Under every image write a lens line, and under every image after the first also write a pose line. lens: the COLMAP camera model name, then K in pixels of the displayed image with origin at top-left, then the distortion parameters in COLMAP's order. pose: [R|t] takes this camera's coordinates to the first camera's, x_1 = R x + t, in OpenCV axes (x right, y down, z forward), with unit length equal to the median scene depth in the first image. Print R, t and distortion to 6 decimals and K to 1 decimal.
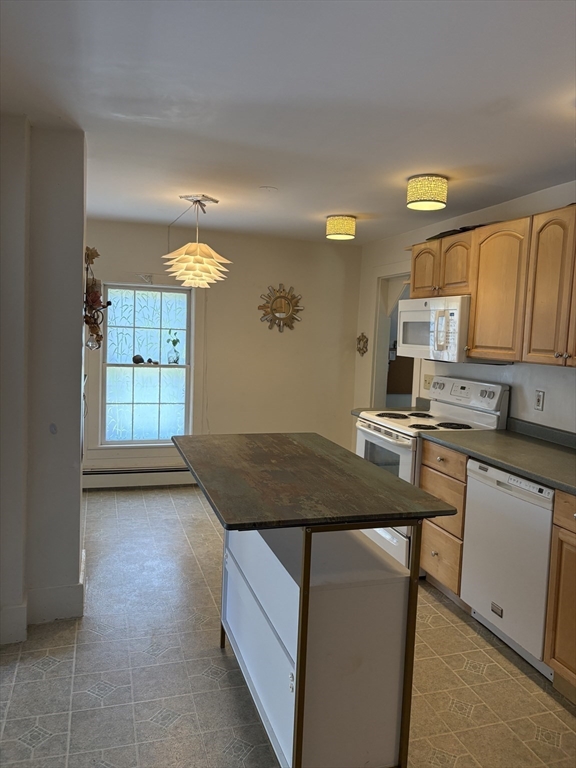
lens RADIAL K [[579.9, 0, 286.8], [0, 579.9, 385.1], [0, 0, 1]] dist [0.001102, -0.009295]
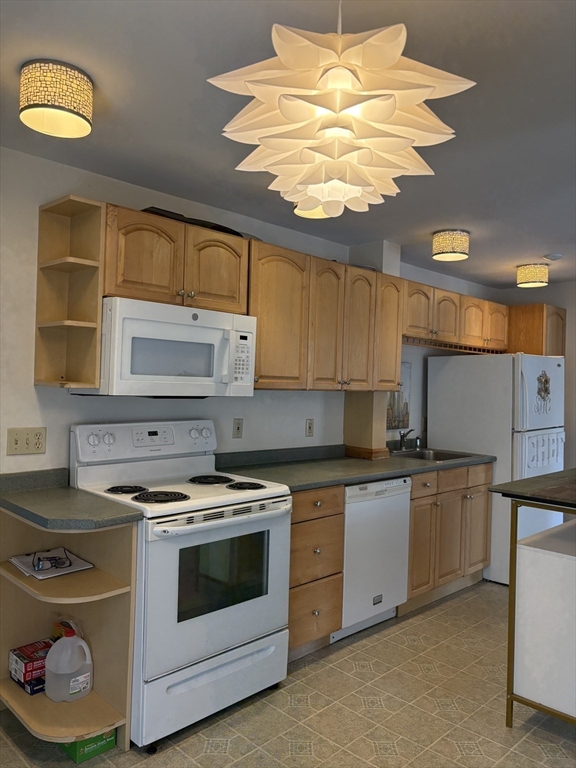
lens RADIAL K [[579.9, 0, 290.6], [0, 579.9, 379.7], [0, 0, 1]] dist [0.001102, -0.009295]
pose [[-0.464405, -0.046865, 0.884382, -0.487277], [0.036374, 0.996747, 0.071919, -0.126955], [-0.884875, 0.065568, -0.461190, 1.401378]]
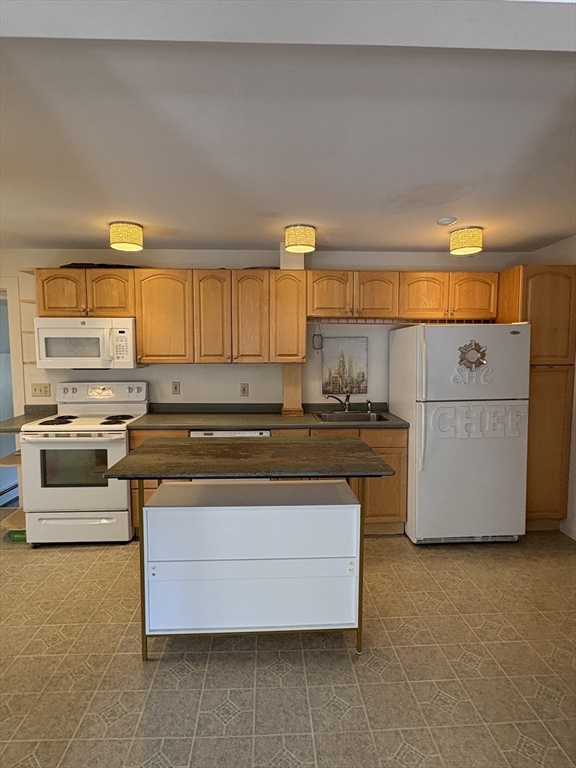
lens RADIAL K [[426.3, 0, 283.6], [0, 426.3, 384.3], [0, 0, 1]] dist [0.007743, 0.001391]
pose [[0.273403, -0.119499, 0.954448, -0.579812], [0.103981, 0.990110, 0.094178, -0.062211], [-0.956263, 0.073496, 0.283124, 0.416228]]
